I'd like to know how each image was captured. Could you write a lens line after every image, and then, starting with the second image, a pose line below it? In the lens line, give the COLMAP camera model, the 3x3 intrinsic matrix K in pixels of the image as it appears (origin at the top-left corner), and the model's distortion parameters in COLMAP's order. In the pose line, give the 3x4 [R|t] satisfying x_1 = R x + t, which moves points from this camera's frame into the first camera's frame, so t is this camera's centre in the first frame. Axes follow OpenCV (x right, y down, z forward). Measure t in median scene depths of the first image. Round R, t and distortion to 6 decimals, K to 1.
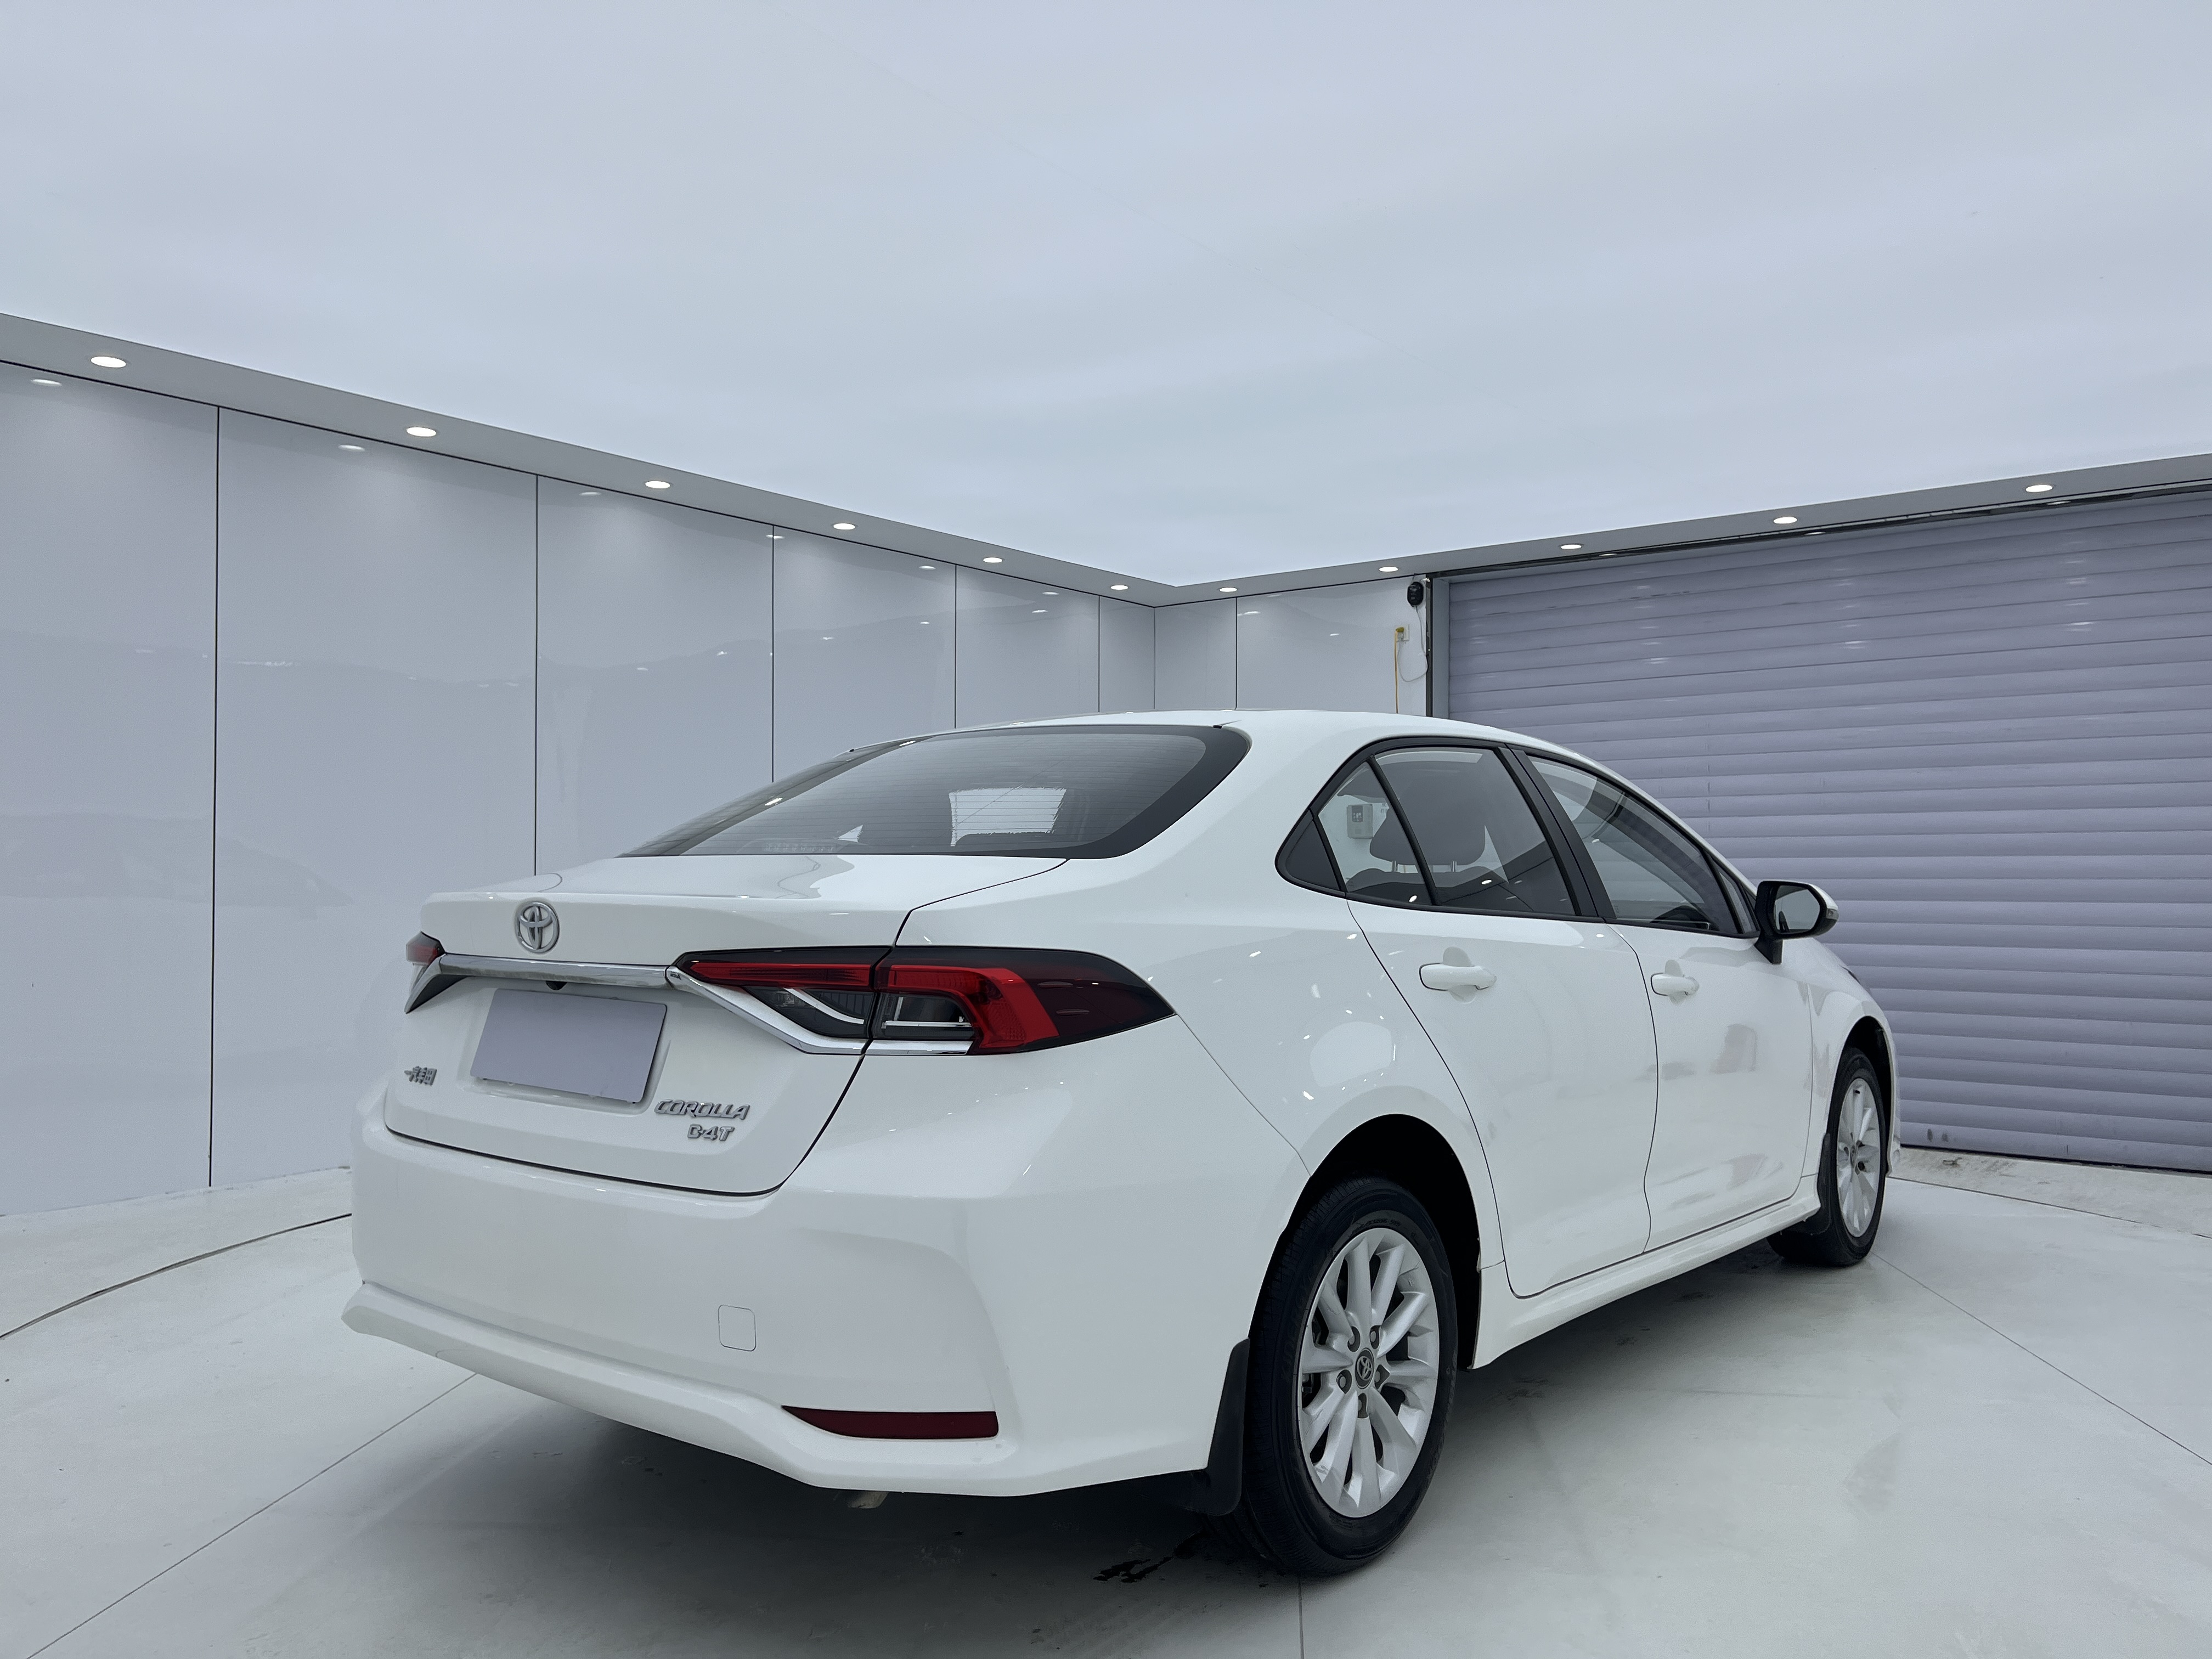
lens RADIAL K [[1620.9, 0, 1106.0], [0, 1620.9, 829.5], [0, 0, 1]] dist [0.060642, -0.090174]
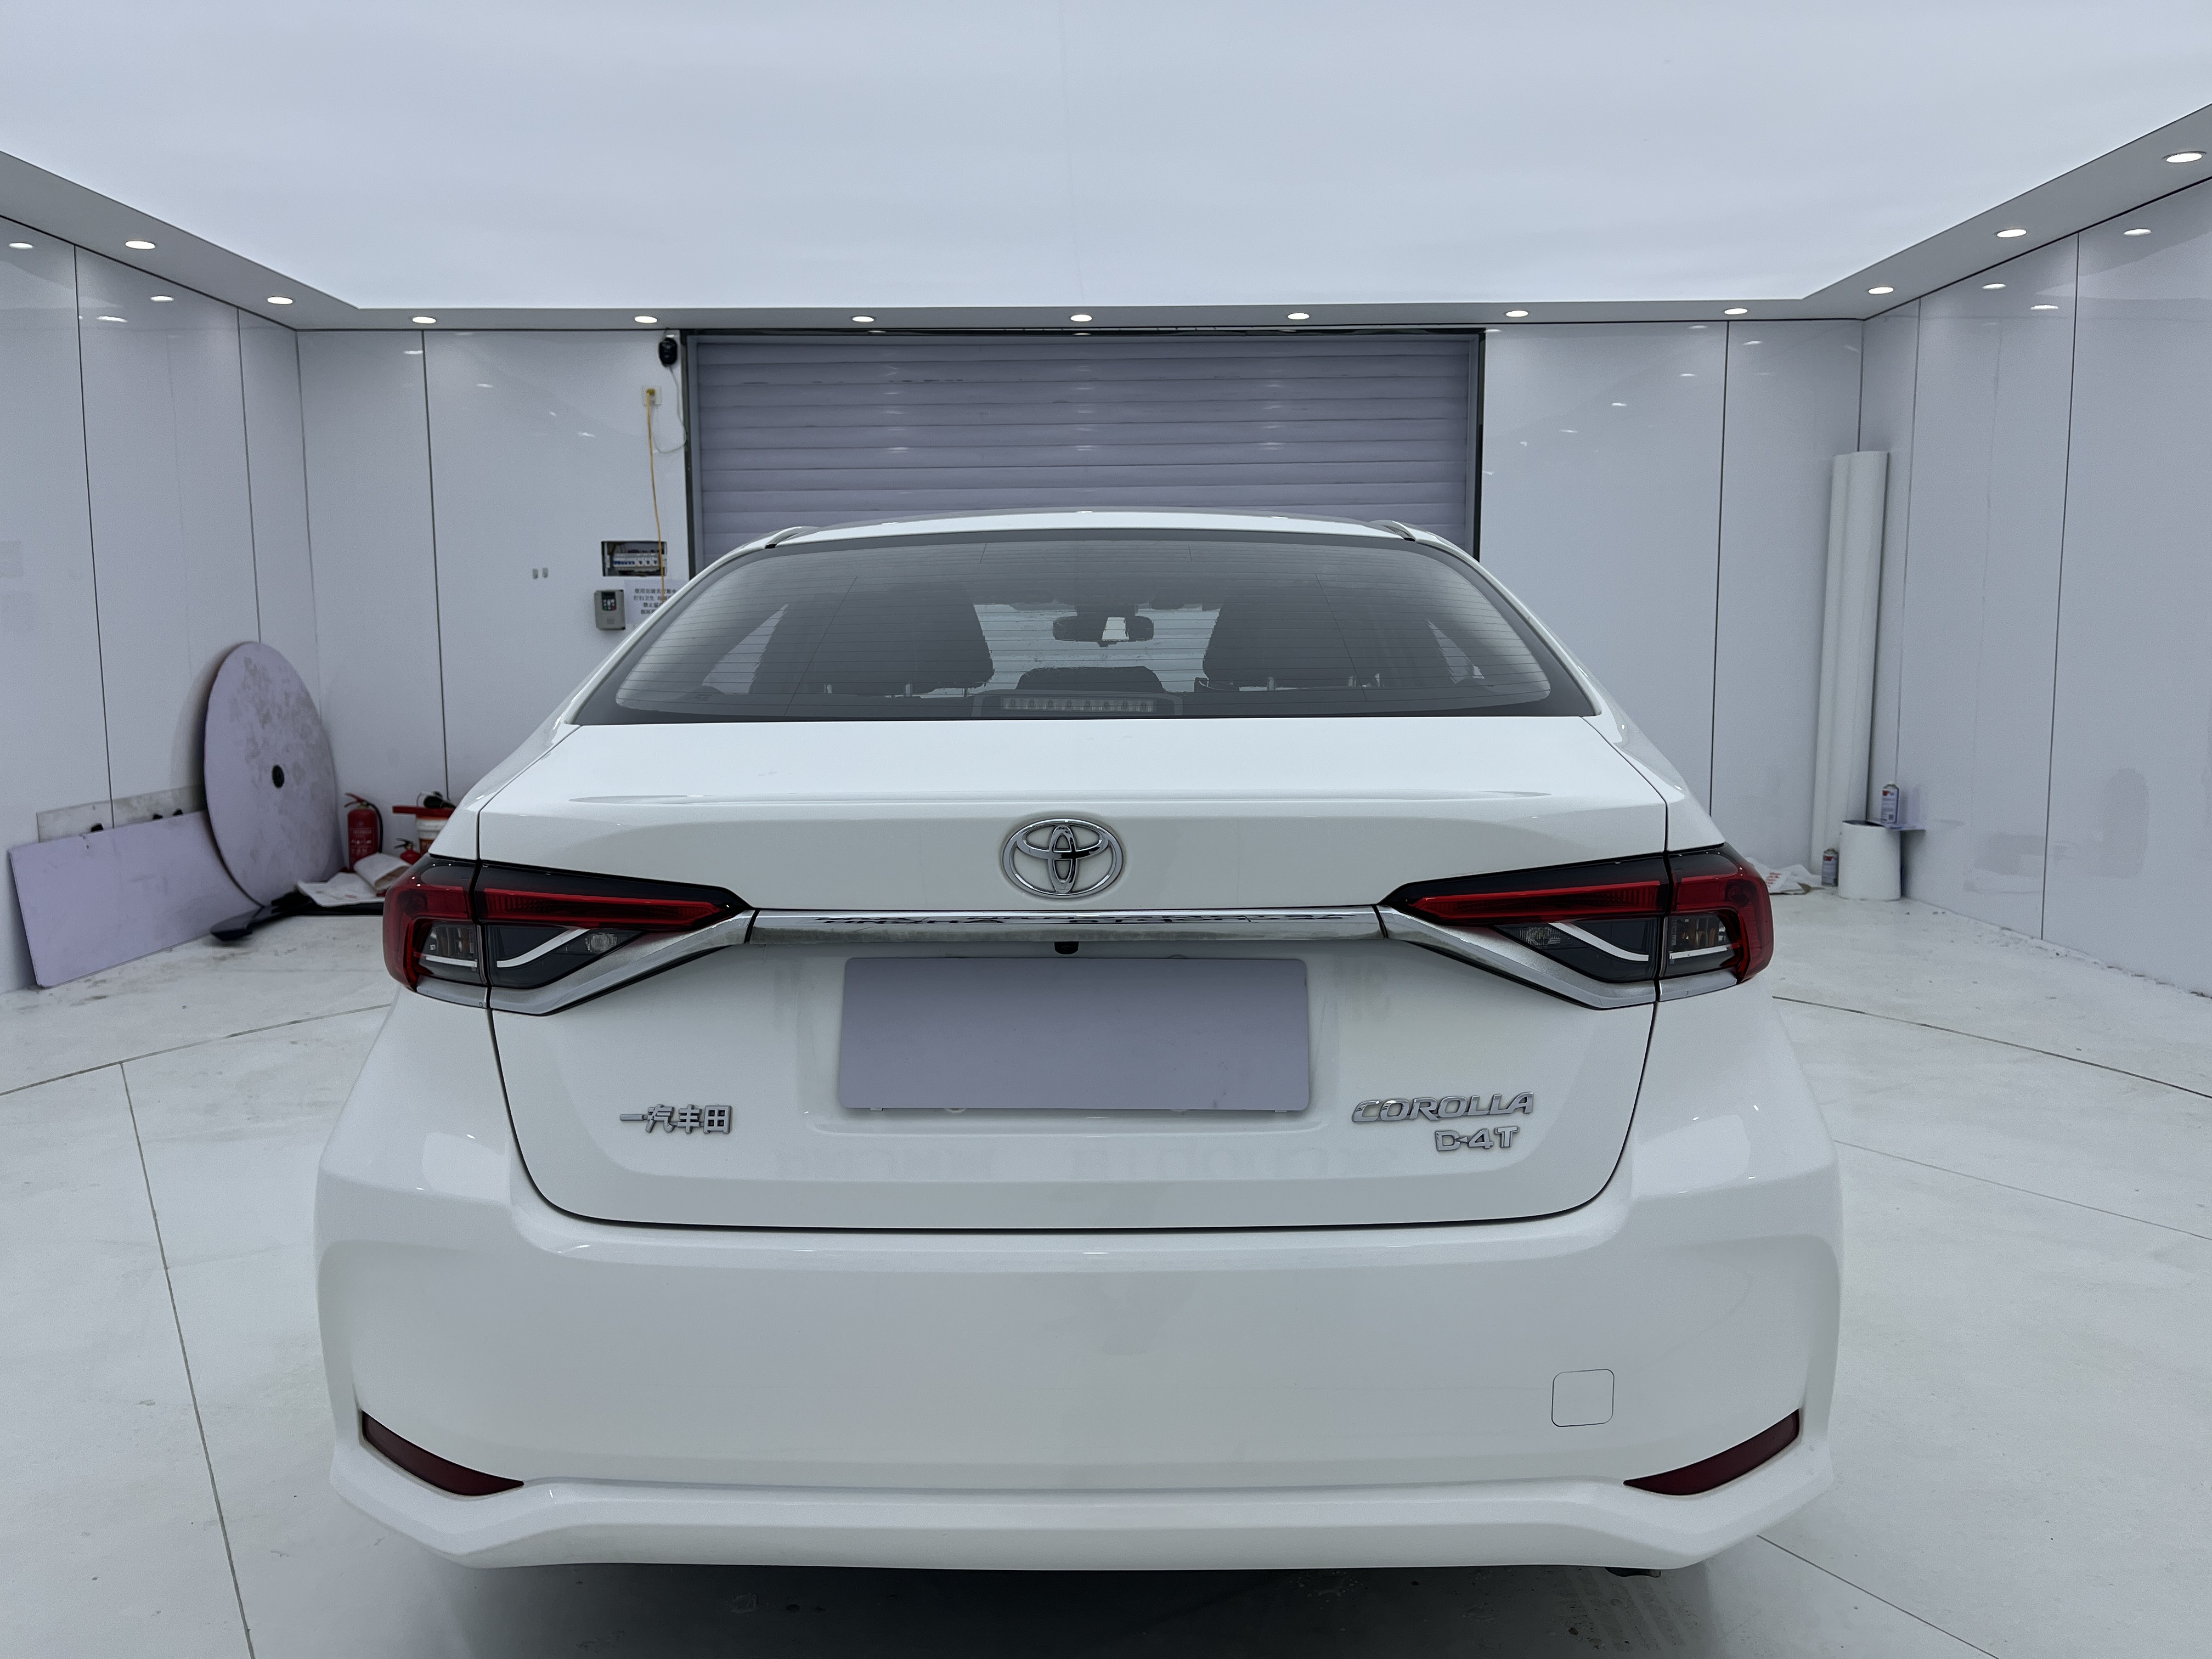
lens RADIAL K [[1620.9, 0, 1106.0], [0, 1620.9, 829.5], [0, 0, 1]] dist [0.060642, -0.090174]
pose [[0.798152, -0.075433, 0.597715, -0.514407], [-0.006884, 0.990924, 0.134248, -0.024109], [-0.602417, -0.111265, 0.790389, 0.374884]]
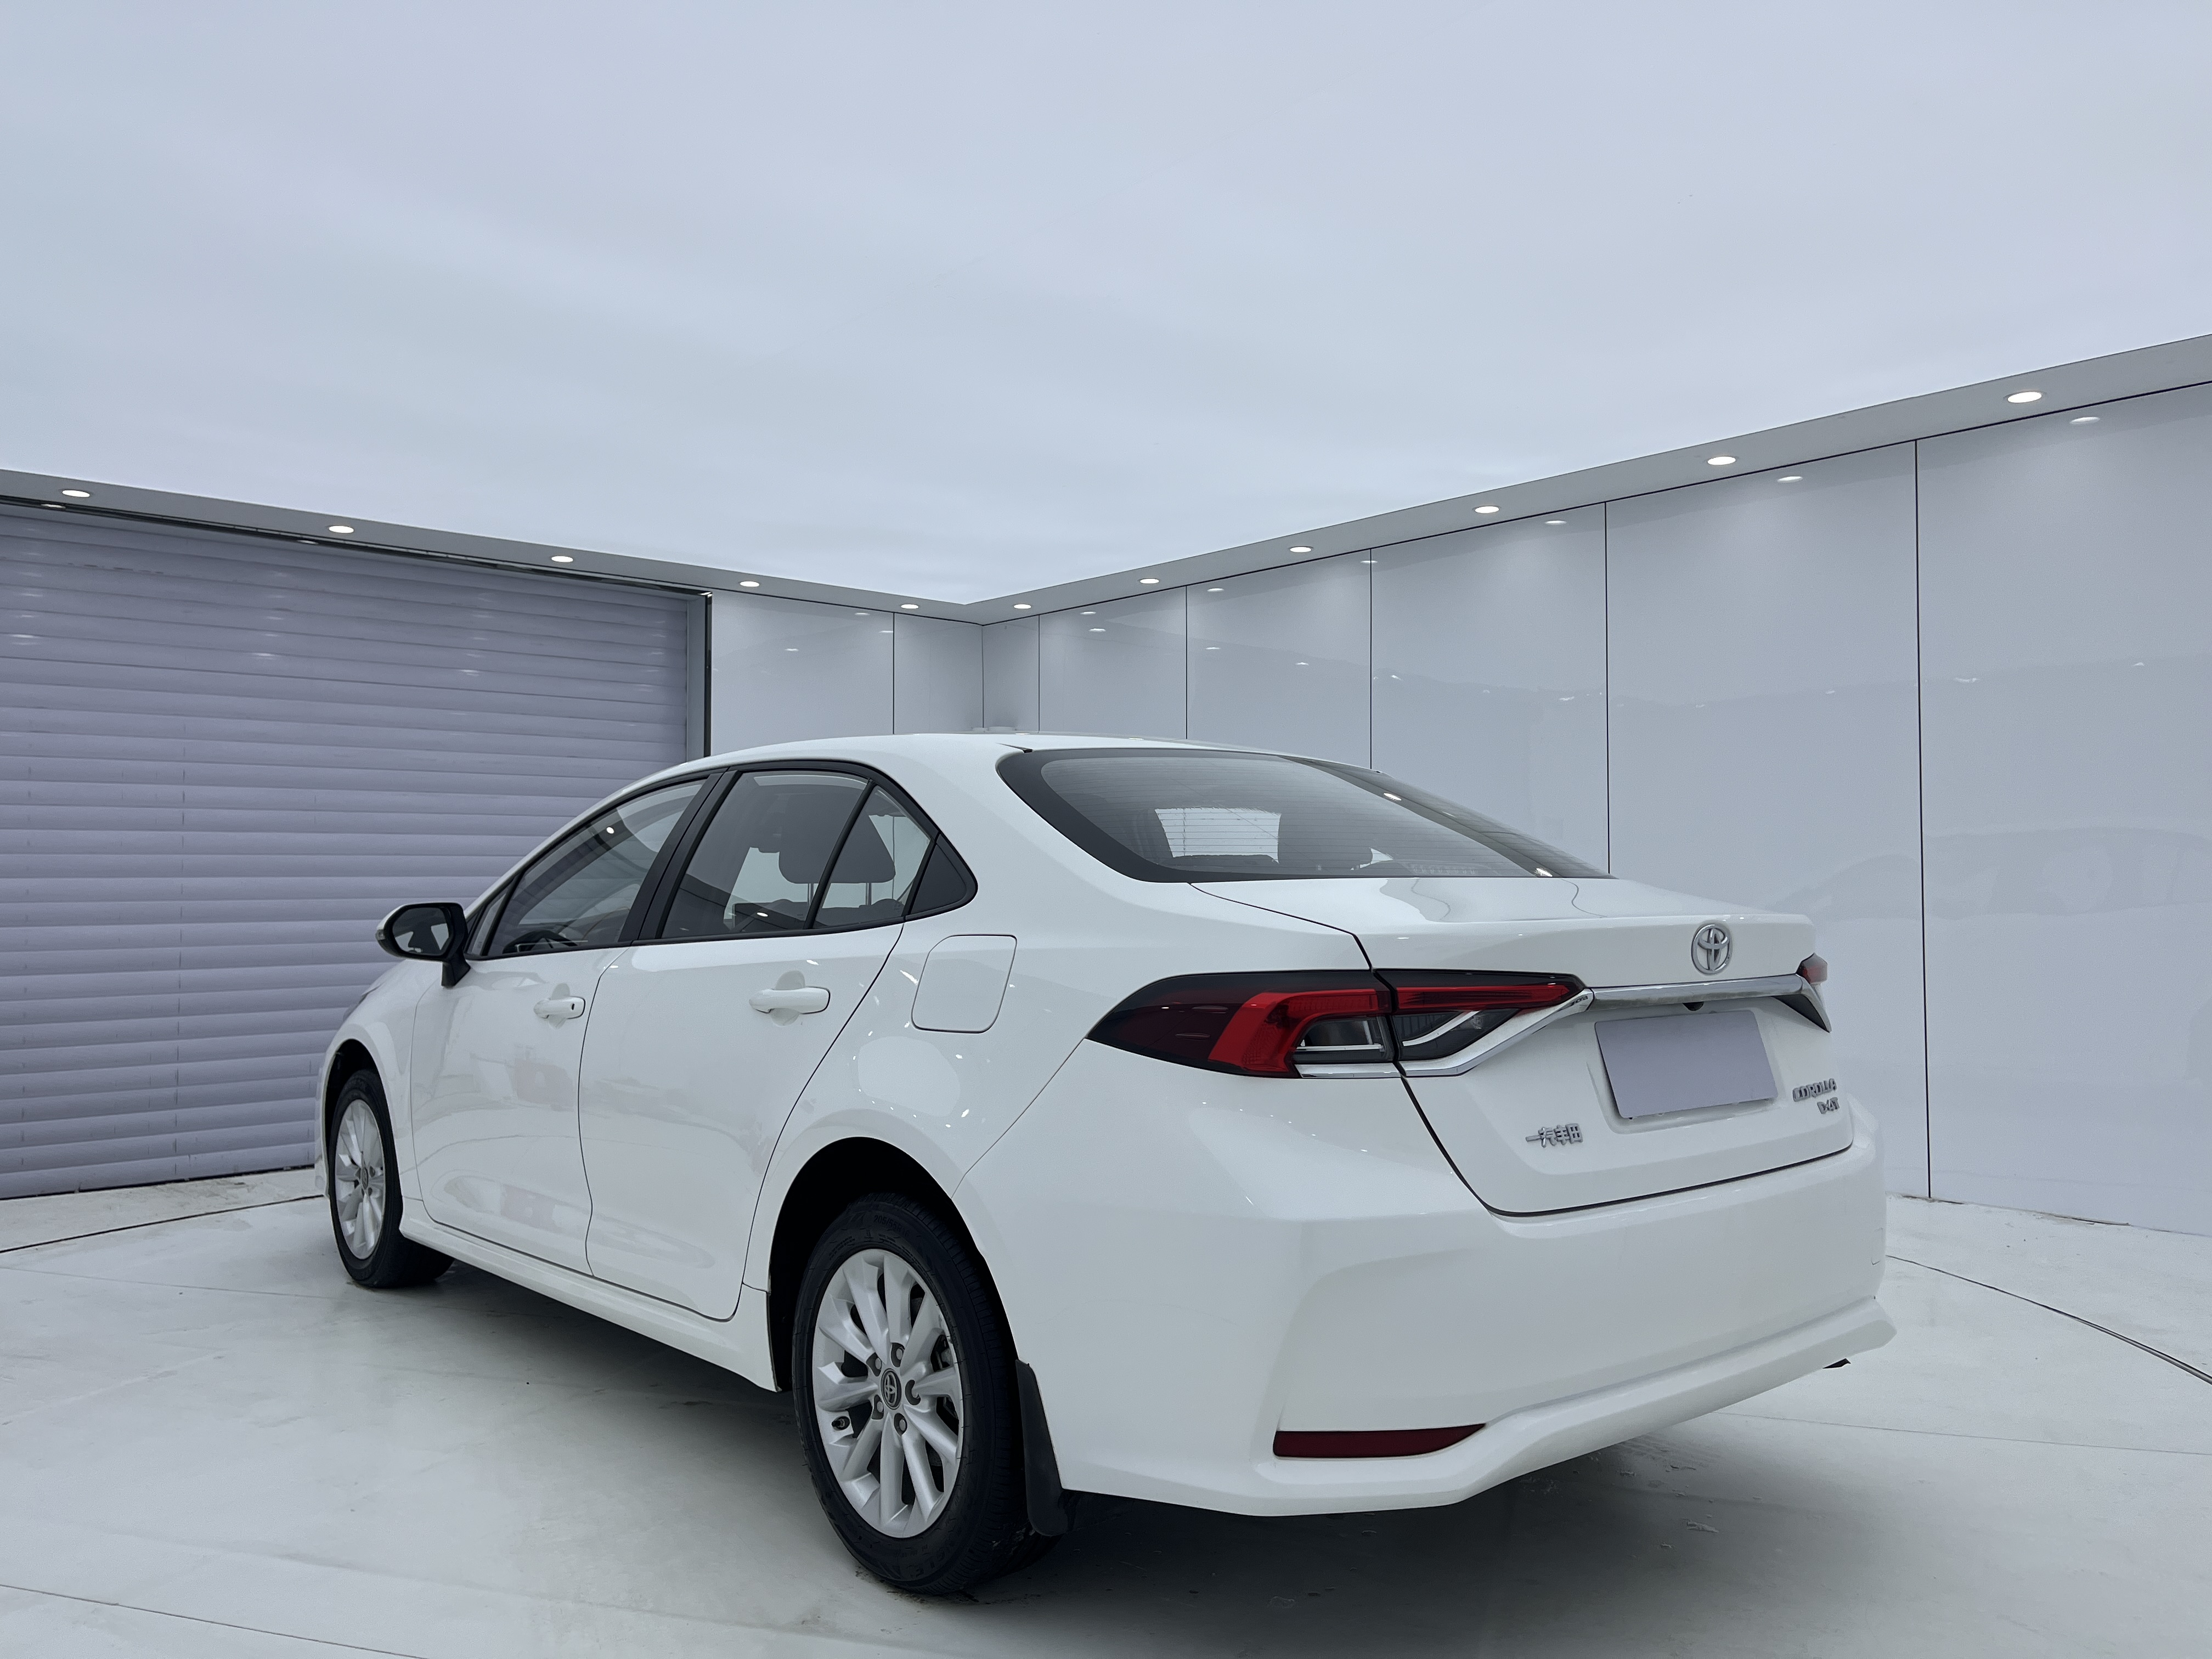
lens RADIAL K [[1645.9, 0, 1117.6], [0, 1645.9, 802.5], [0, 0, 1]] dist [-0.041289, -0.000456]
pose [[0.217629, 0.054818, 0.974491, -1.050959], [-0.027163, 0.998375, -0.050096, 0.022162], [-0.975654, -0.015568, 0.218764, 0.839022]]
